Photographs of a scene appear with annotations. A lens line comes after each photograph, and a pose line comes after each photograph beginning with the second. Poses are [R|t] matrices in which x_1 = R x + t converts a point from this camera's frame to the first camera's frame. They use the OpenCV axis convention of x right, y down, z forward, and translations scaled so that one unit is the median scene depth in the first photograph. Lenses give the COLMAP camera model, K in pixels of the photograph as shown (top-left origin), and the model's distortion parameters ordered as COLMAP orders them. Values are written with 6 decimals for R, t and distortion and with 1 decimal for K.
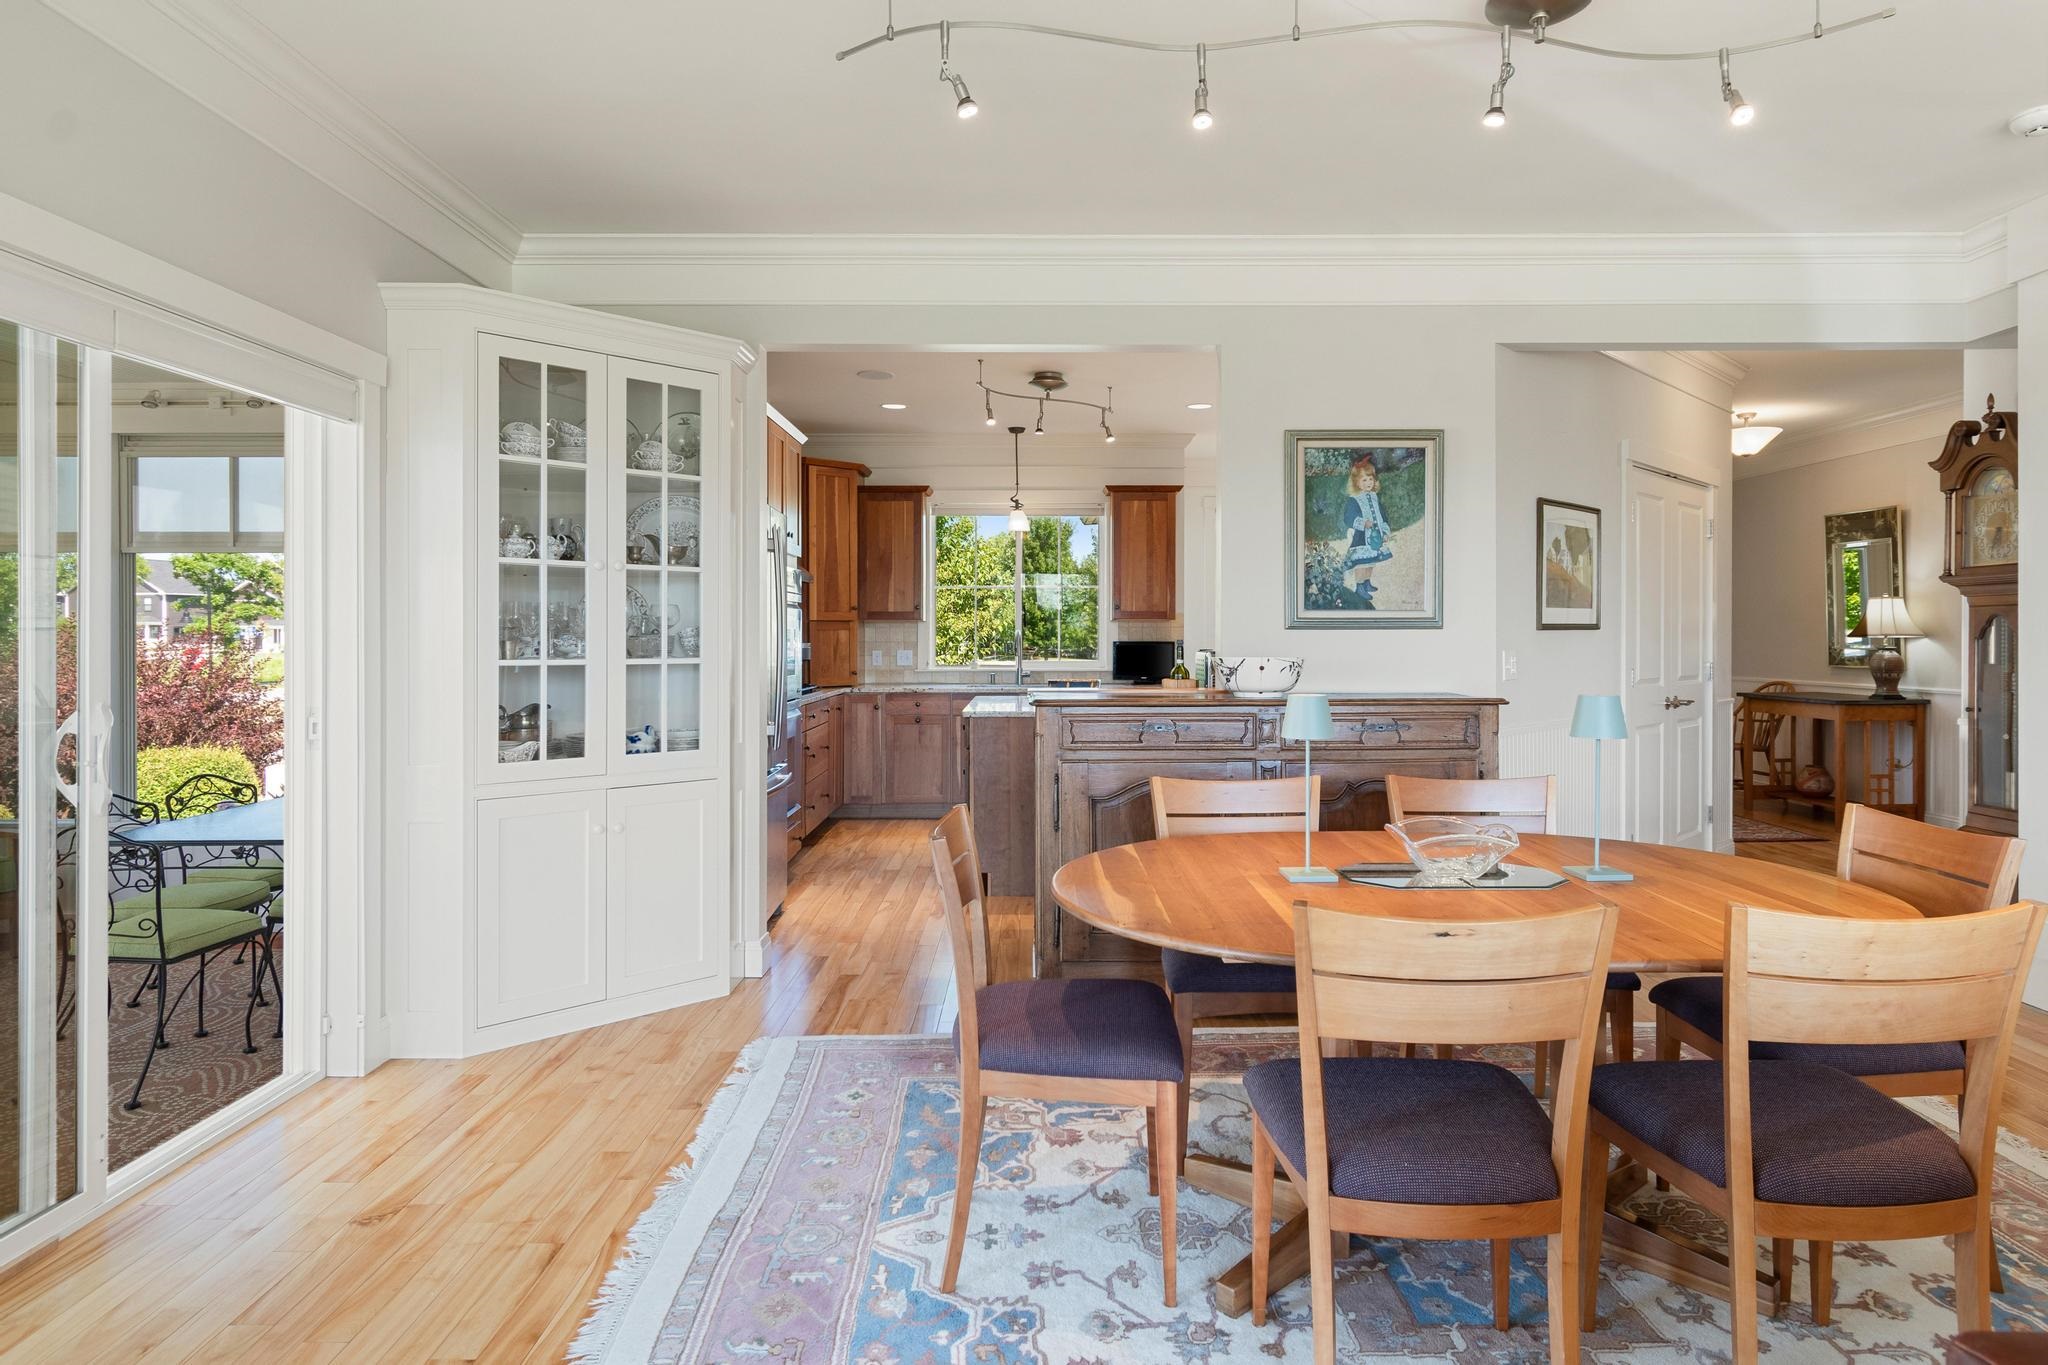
lens RADIAL K [[1182.1, 0, 1036.4], [0, 1182.1, 638.9], [0, 0, 1]] dist [-0.000629, 0.000893]
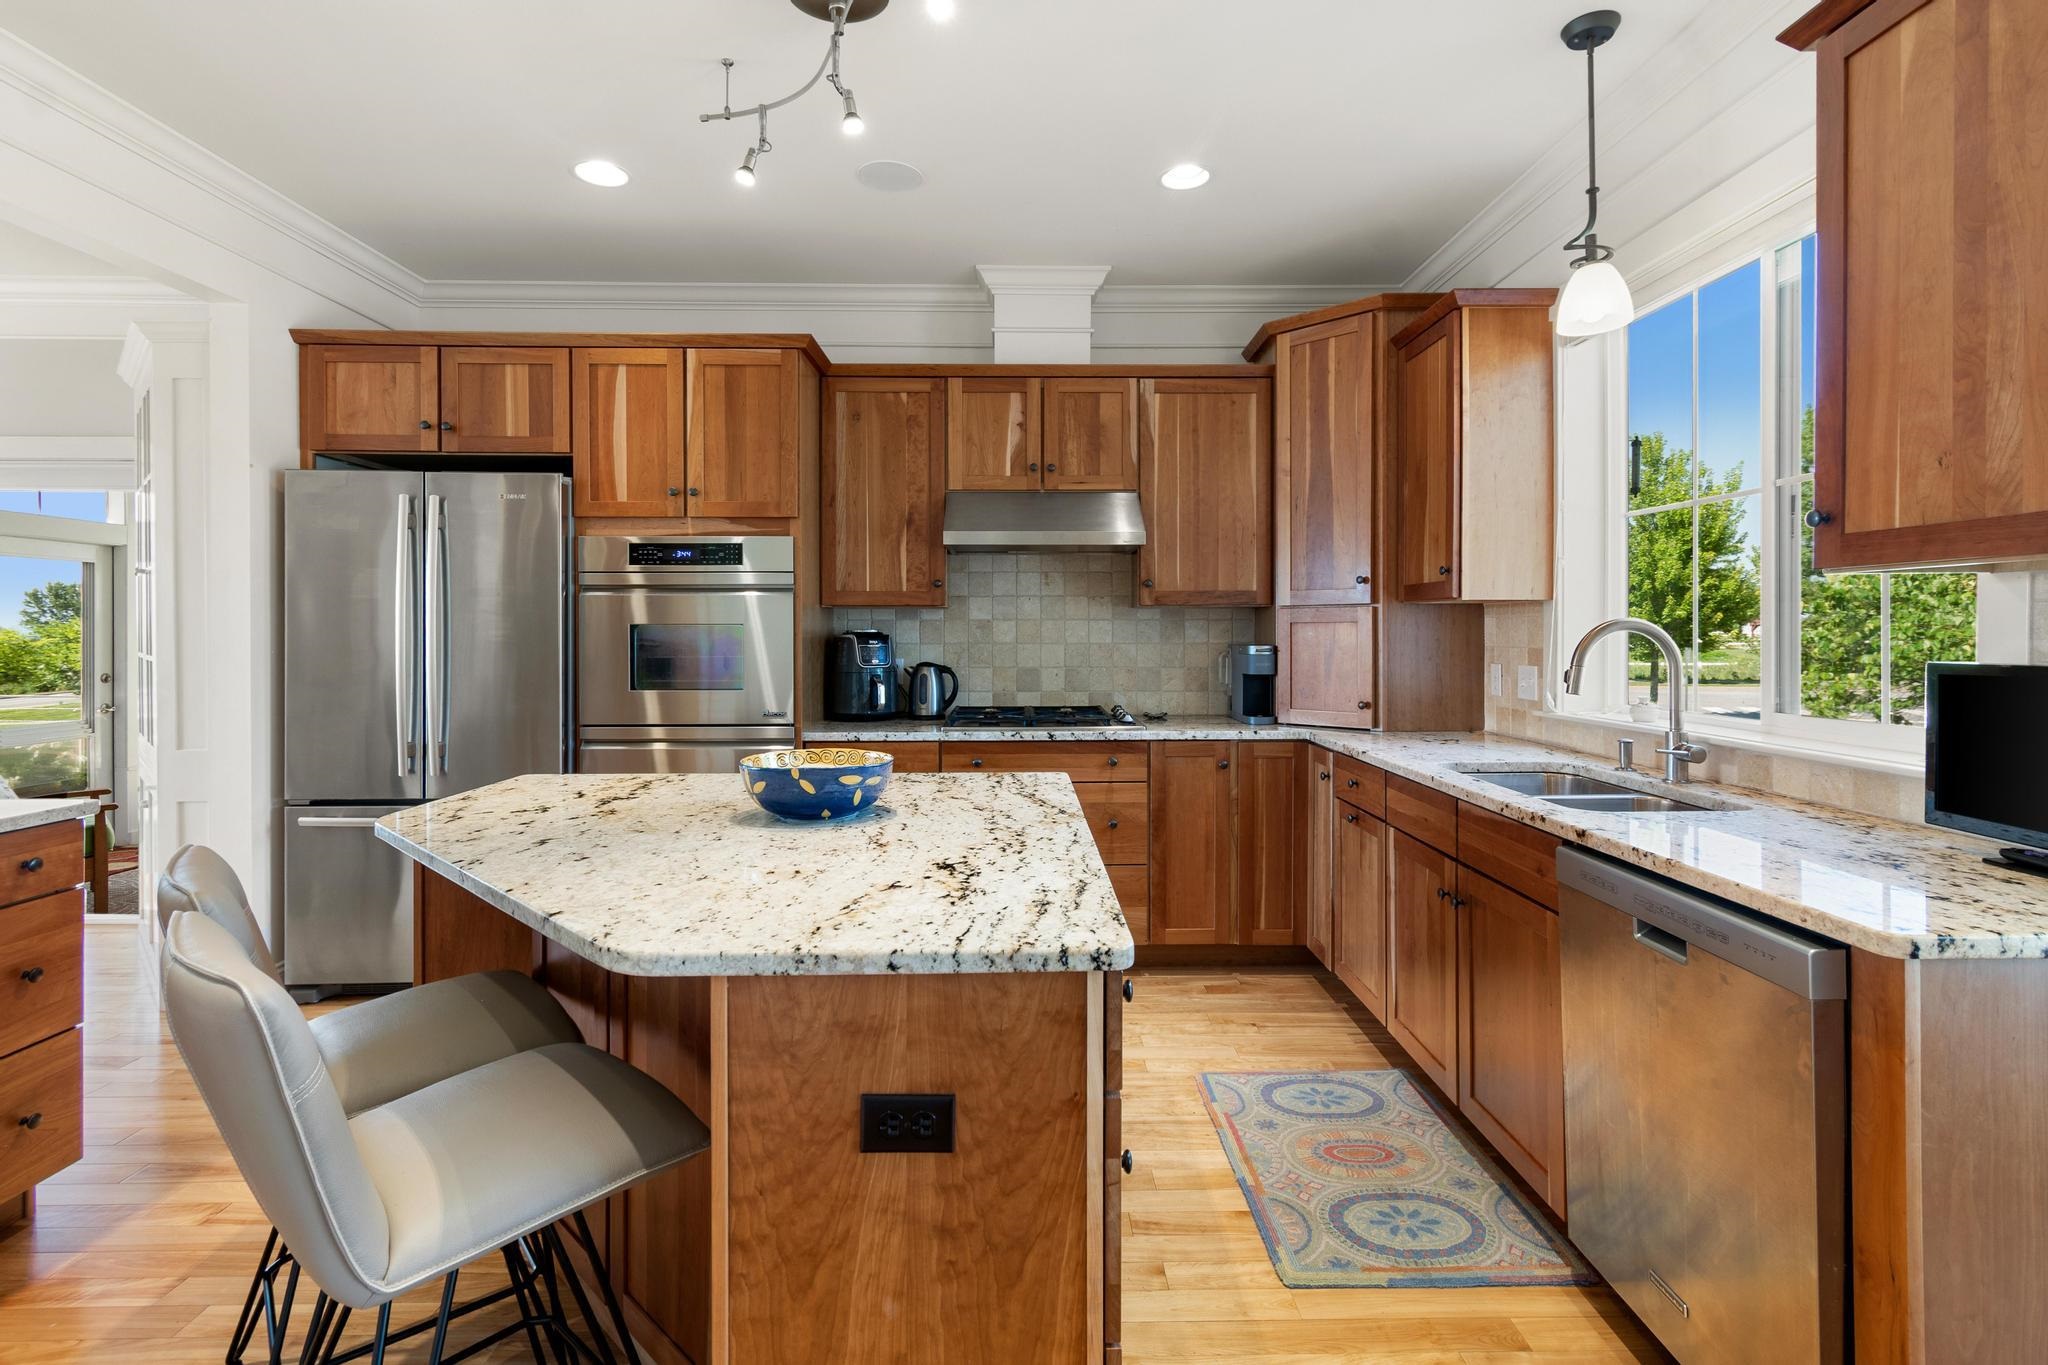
lens RADIAL K [[942.7, 0, 1019.1], [0, 942.7, 640.6], [0, 0, 1]] dist [-0.001943, -0.000248]
pose [[0.007100, 0.011692, -0.999906, 0.496501], [-0.002799, 0.999928, 0.011673, -0.007438], [0.999971, 0.002716, 0.007132, 1.618838]]
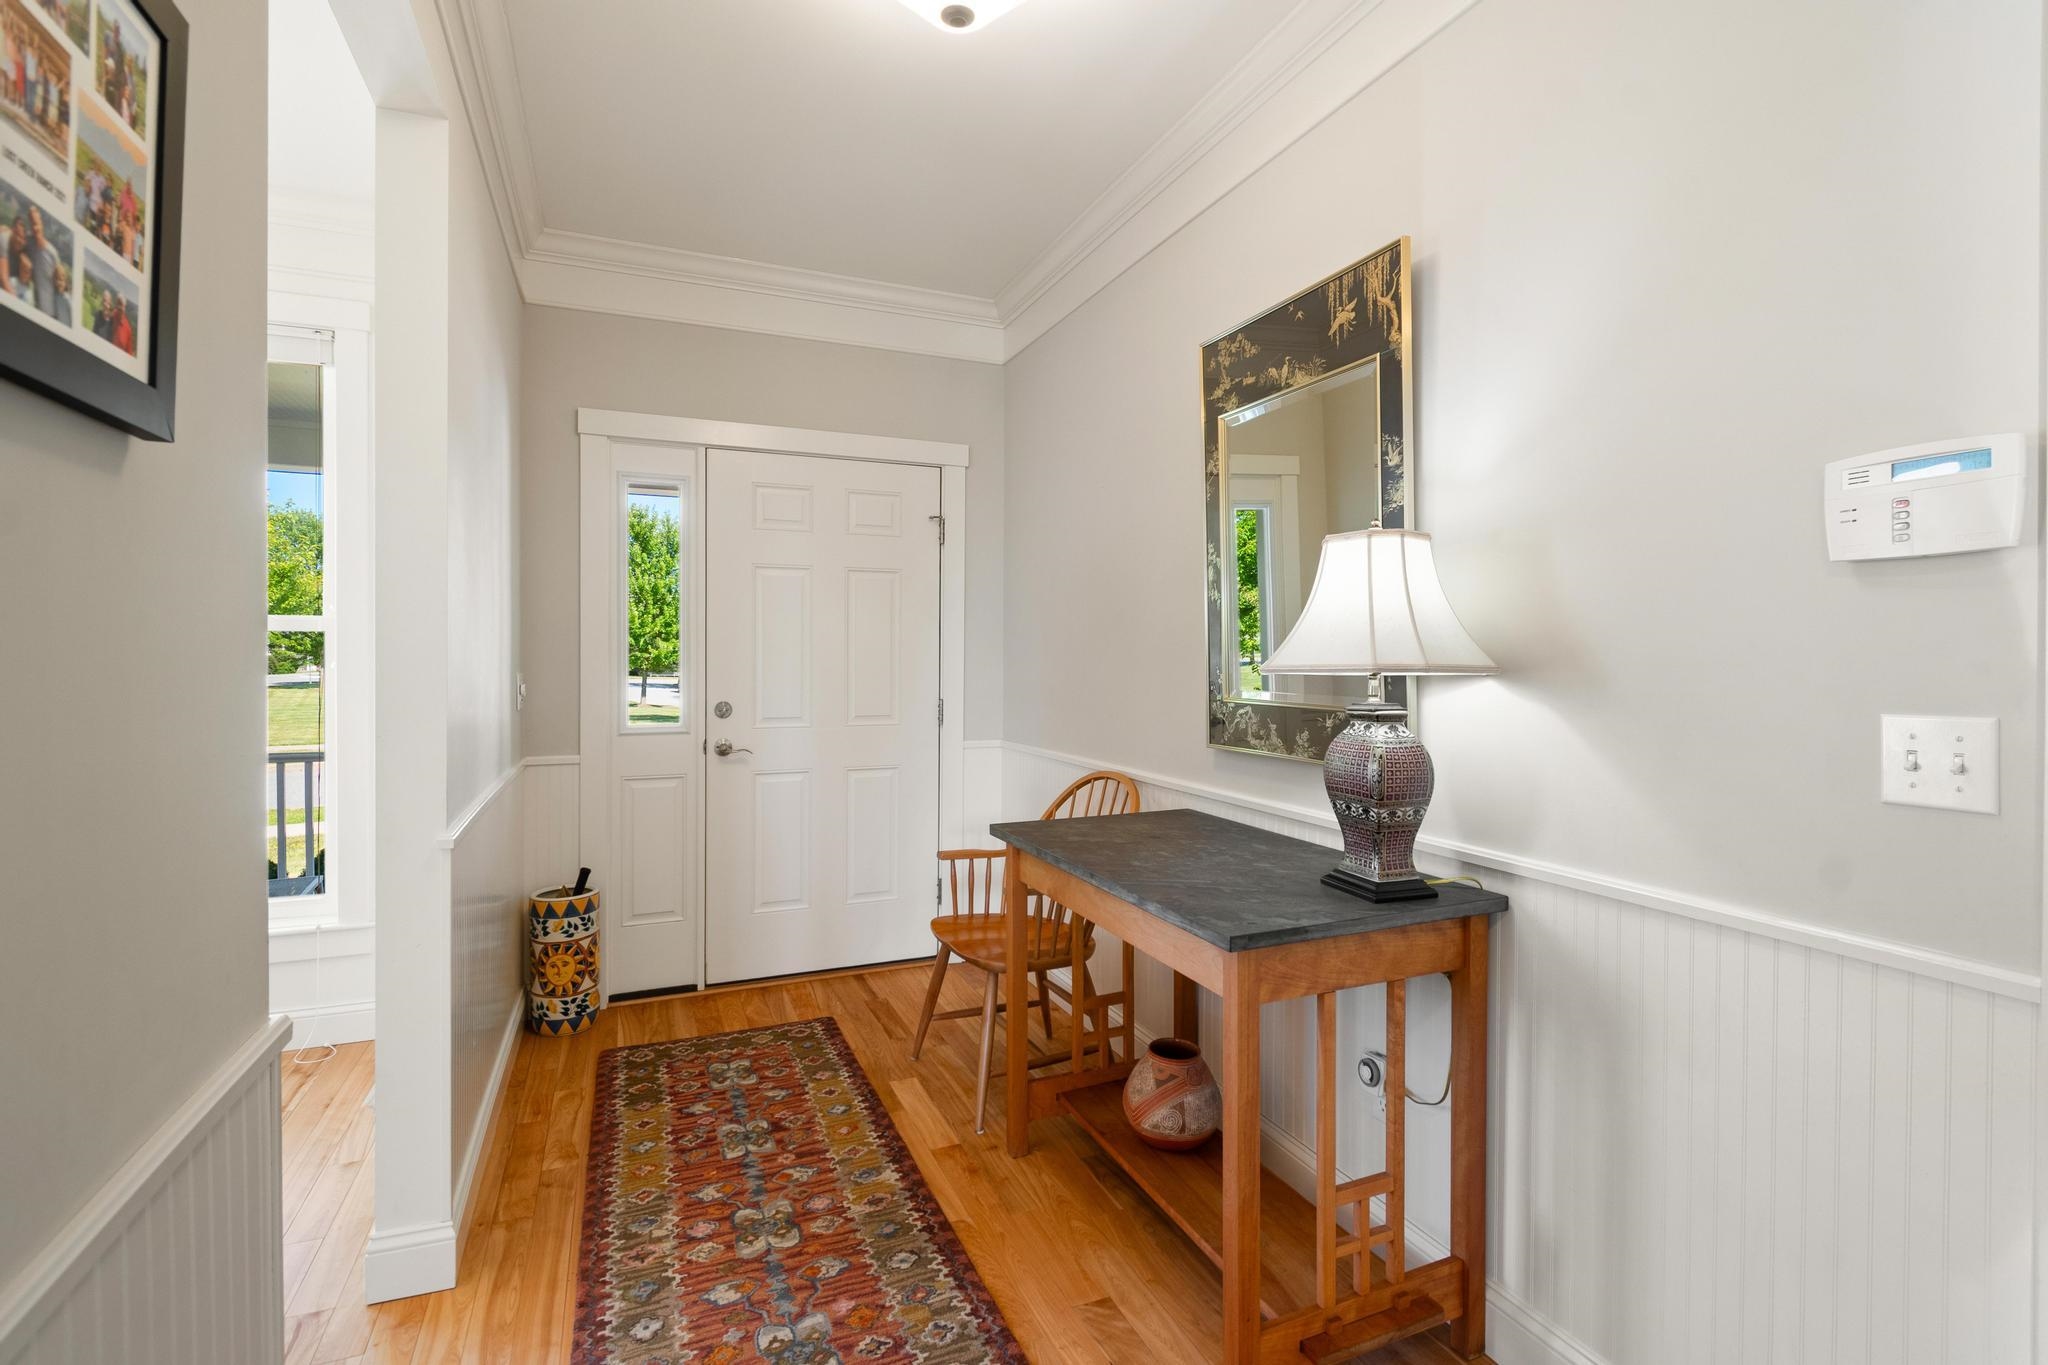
lens RADIAL K [[961.9, 0, 1032.7], [0, 961.9, 665.1], [0, 0, 1]] dist [0.001908, -0.003083]
pose [[0.918983, 0.000552, 0.394297, 0.963115], [-0.003771, 0.999966, 0.007389, -0.009120], [-0.394279, -0.008277, 0.918953, 1.433330]]
